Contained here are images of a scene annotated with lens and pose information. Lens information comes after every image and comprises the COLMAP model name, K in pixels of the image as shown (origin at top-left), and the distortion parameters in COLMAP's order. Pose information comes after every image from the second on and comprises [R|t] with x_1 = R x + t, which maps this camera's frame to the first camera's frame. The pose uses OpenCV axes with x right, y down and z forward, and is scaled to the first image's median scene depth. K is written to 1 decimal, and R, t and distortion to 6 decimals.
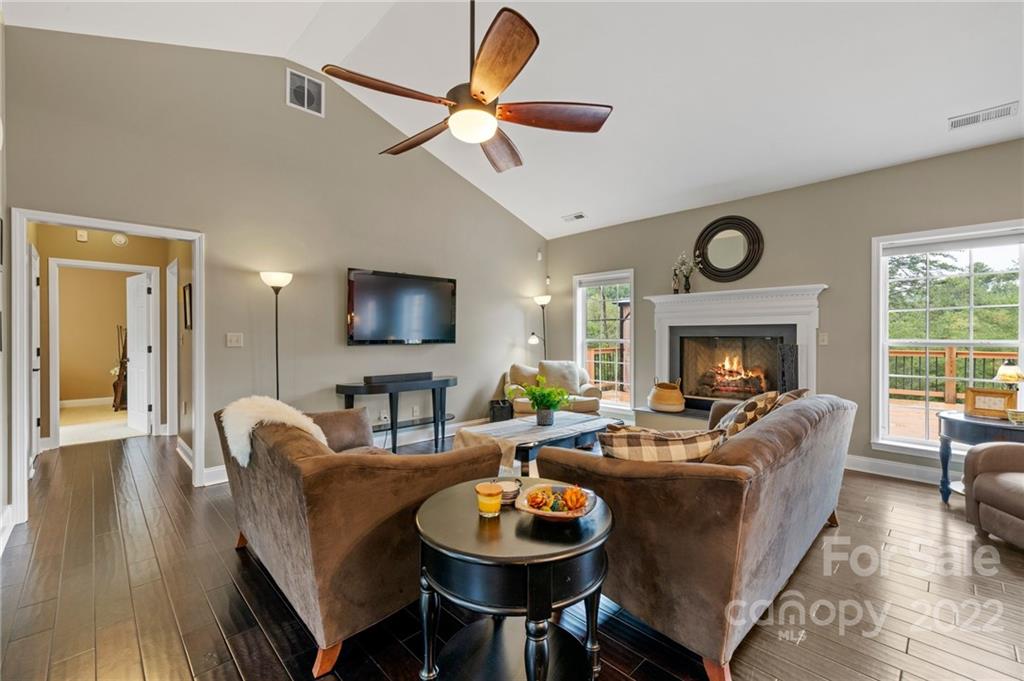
lens RADIAL K [[439.1, 0, 516.5], [0, 439.1, 335.3], [0, 0, 1]] dist [-0.001579, -0.000199]
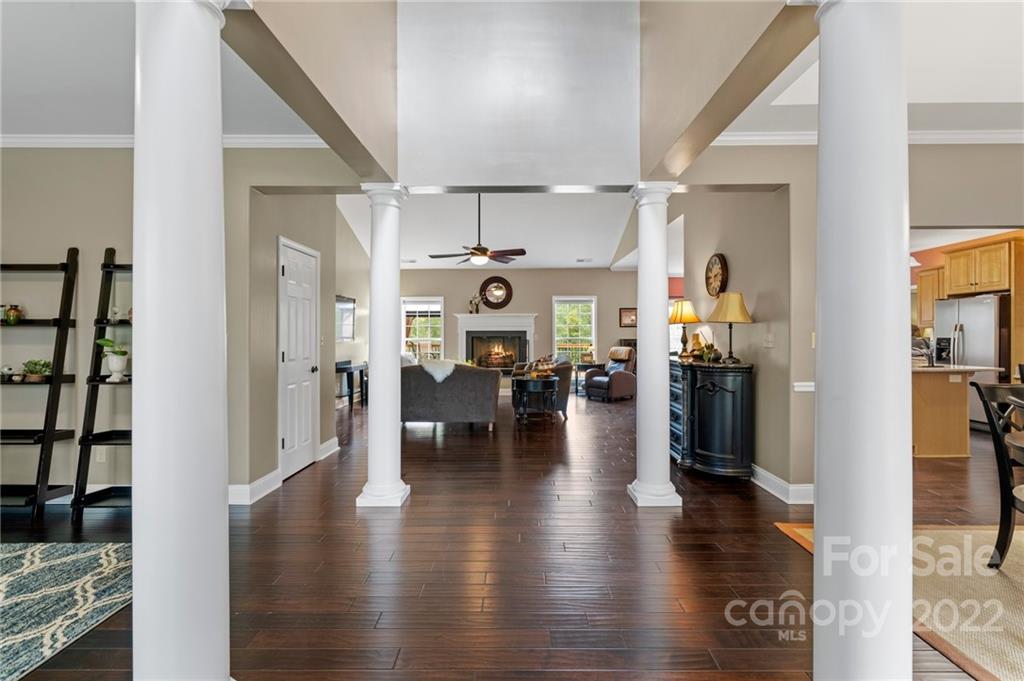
lens RADIAL K [[487.2, 0, 510.2], [0, 487.2, 336.1], [0, 0, 1]] dist [-0.015950, -0.000321]
pose [[0.703633, -0.004345, 0.710550, -1.065248], [-0.002276, 0.999962, 0.008369, -0.016043], [-0.710560, -0.007506, 0.703597, -0.626126]]
